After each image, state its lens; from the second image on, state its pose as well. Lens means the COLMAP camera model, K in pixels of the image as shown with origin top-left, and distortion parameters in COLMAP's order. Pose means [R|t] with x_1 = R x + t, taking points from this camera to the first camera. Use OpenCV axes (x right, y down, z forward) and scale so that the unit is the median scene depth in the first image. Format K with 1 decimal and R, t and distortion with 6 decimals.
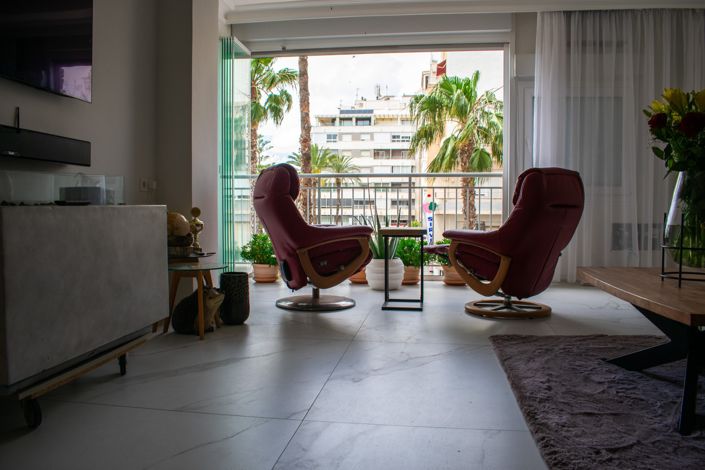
lens RADIAL K [[569.8, 0, 353.3], [0, 569.8, 224.9], [0, 0, 1]] dist [-0.150014, 0.168962]
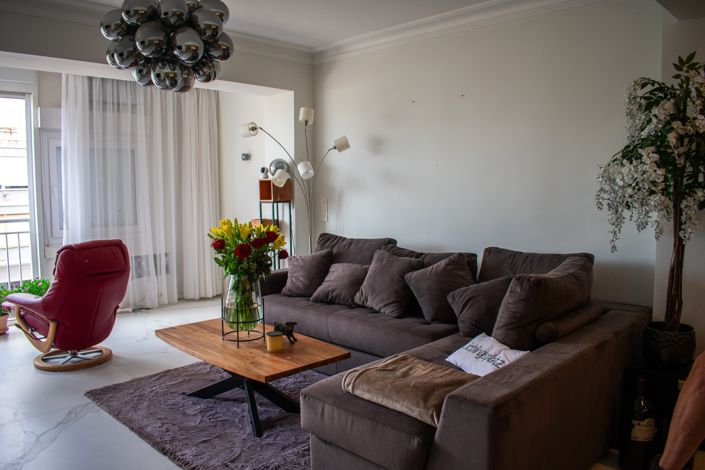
lens RADIAL K [[569.8, 0, 353.3], [0, 569.8, 224.9], [0, 0, 1]] dist [-0.150014, 0.168962]
pose [[0.625799, -0.069110, 0.776917, -0.157363], [0.047389, 0.997596, 0.050569, -0.106070], [-0.778544, 0.005171, 0.627569, -0.105707]]
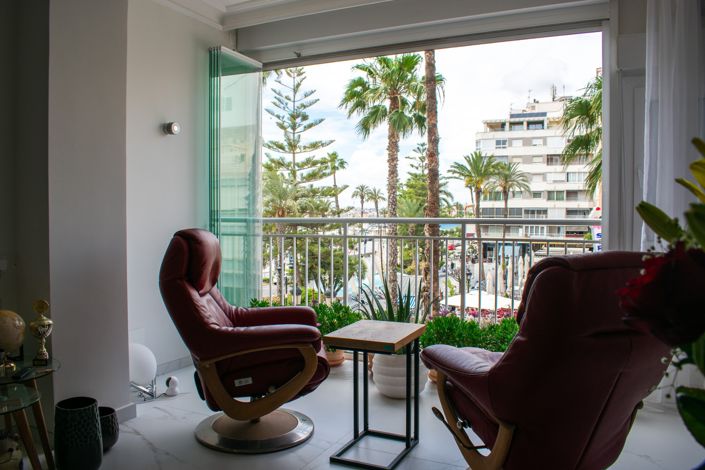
lens RADIAL K [[569.8, 0, 353.3], [0, 569.8, 224.9], [0, 0, 1]] dist [-0.150014, 0.168962]
pose [[0.951970, 0.009831, -0.306032, 0.196034], [-0.012653, 0.999894, -0.007237, -0.082636], [0.305929, 0.010761, 0.951994, 0.310077]]
